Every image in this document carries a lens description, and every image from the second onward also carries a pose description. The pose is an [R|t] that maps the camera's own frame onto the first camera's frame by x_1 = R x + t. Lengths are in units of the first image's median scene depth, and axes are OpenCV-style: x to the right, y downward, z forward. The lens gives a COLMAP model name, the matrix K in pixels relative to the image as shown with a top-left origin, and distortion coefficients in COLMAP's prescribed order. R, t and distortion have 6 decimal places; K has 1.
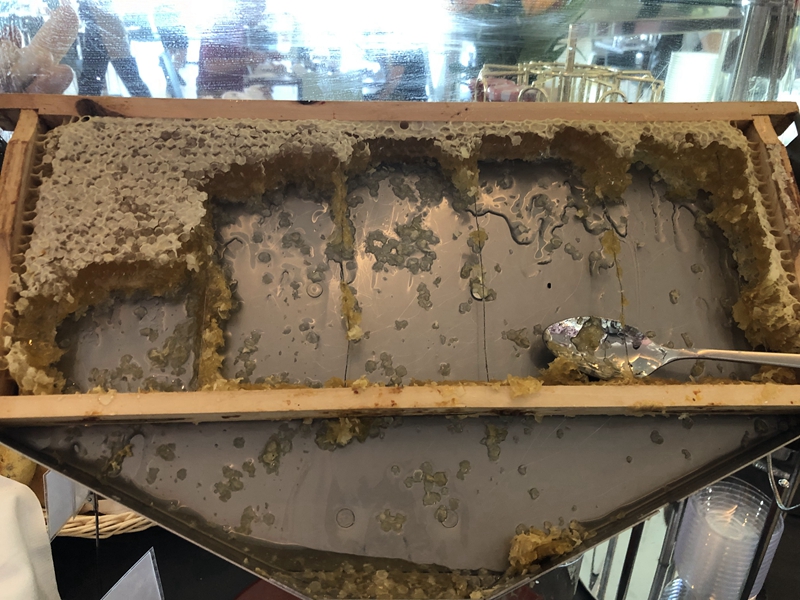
lens RADIAL K [[668.5, 0, 406.2], [0, 668.5, 298.6], [0, 0, 1]] dist [0.012982, -0.011764]
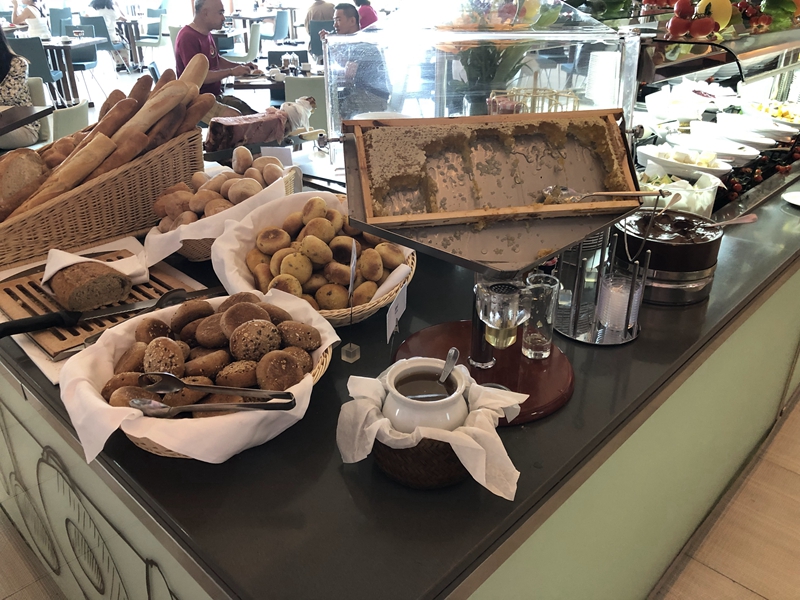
lens RADIAL K [[668.5, 0, 393.8], [0, 668.5, 301.2], [0, 0, 1]] dist [0.012982, -0.011764]
pose [[0.995775, -0.069541, 0.059963, -0.624553], [0.068378, 0.997433, 0.021248, 0.405998], [-0.061287, -0.017058, 0.997974, -1.834846]]
